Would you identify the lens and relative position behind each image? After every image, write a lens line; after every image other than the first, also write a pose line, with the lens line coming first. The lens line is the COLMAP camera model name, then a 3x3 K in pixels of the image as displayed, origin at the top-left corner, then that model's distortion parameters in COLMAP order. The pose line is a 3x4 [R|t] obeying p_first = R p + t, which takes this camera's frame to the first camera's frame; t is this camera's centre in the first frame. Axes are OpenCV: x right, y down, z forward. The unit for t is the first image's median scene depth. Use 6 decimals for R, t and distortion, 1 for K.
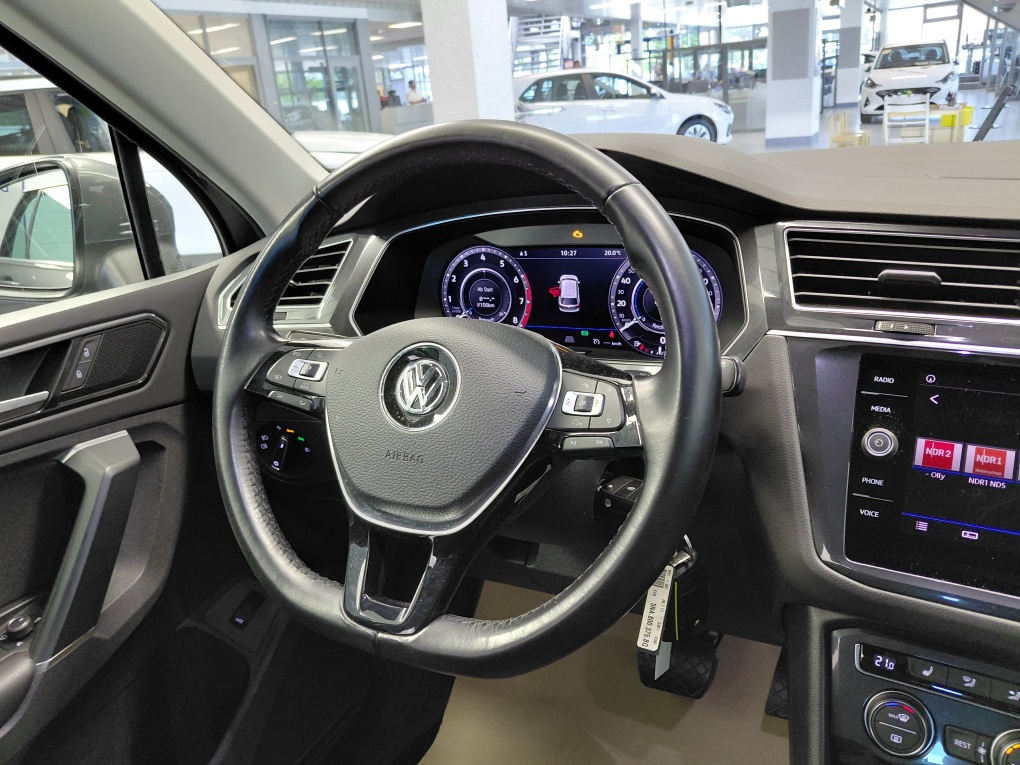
lens RADIAL K [[759.5, 0, 501.8], [0, 759.5, 370.1], [0, 0, 1]] dist [0.106955, -0.212724]
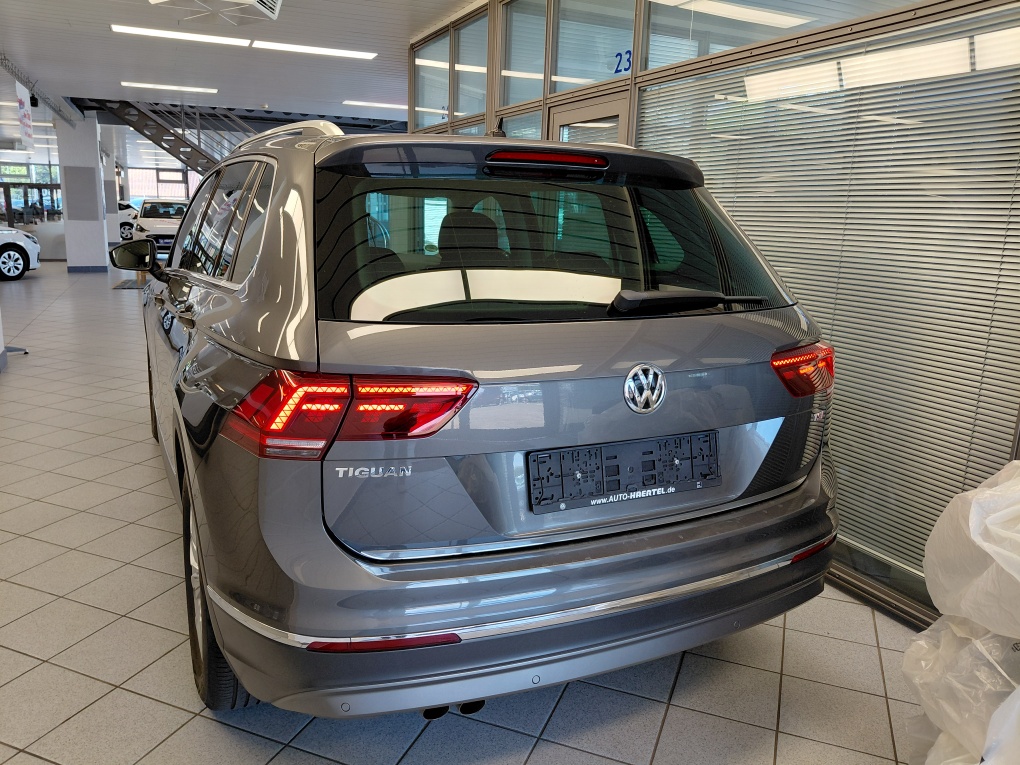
lens RADIAL K [[743.7, 0, 510.0], [0, 743.7, 382.5], [0, 0, 1]] dist [0.056813, -0.125081]
pose [[0.598522, -0.064830, 0.798479, -3.171940], [0.187879, 0.980281, -0.061240, 1.341138], [-0.778764, 0.186671, 0.598900, -3.462378]]
